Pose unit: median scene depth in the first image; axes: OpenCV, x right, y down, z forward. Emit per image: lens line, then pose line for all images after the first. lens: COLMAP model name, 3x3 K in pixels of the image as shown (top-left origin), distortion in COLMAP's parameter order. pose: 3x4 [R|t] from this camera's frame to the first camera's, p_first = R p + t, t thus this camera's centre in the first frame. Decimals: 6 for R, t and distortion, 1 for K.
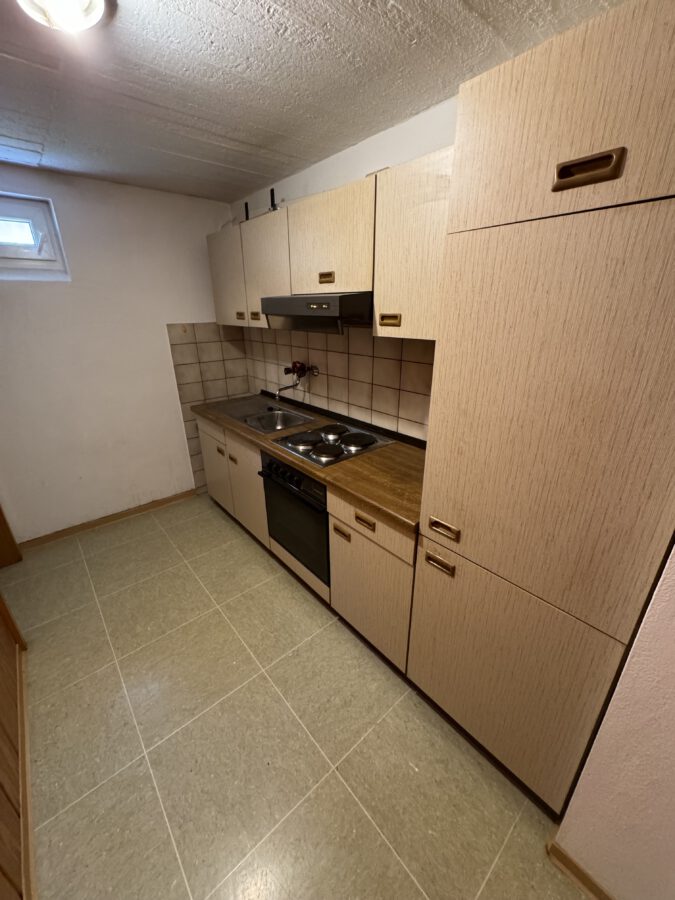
lens RADIAL K [[357.5, 0, 337.5], [0, 357.5, 450.0], [0, 0, 1]] dist [-0.005976, 0.000411]
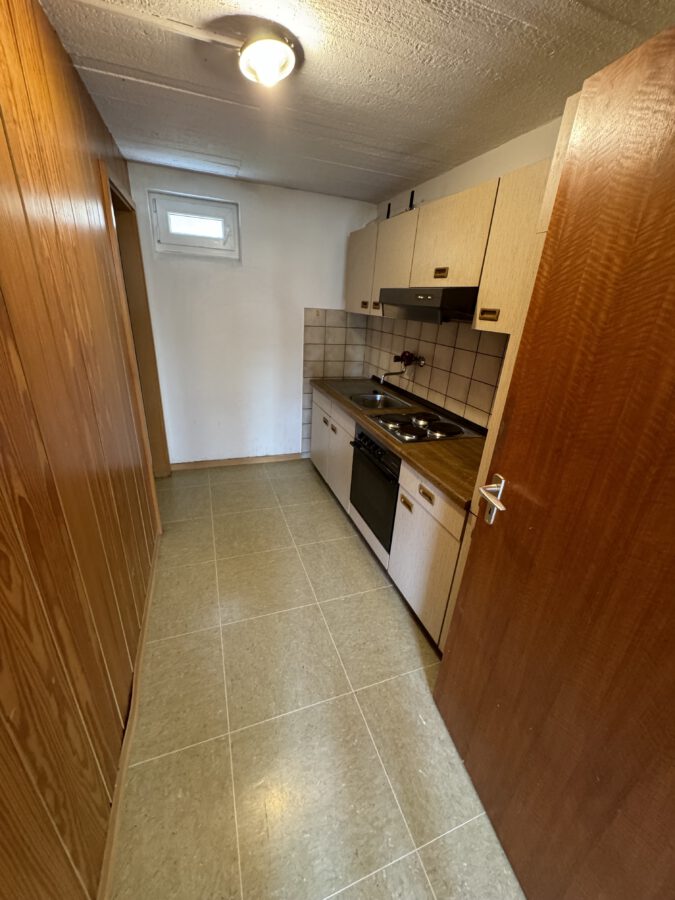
lens RADIAL K [[357.5, 0, 337.5], [0, 357.5, 450.0], [0, 0, 1]] dist [-0.005976, 0.000411]
pose [[0.932774, 0.195552, -0.302808, 0.097345], [-0.194236, 0.980338, 0.034773, 0.061457], [0.303654, 0.026381, 0.952417, -0.102925]]
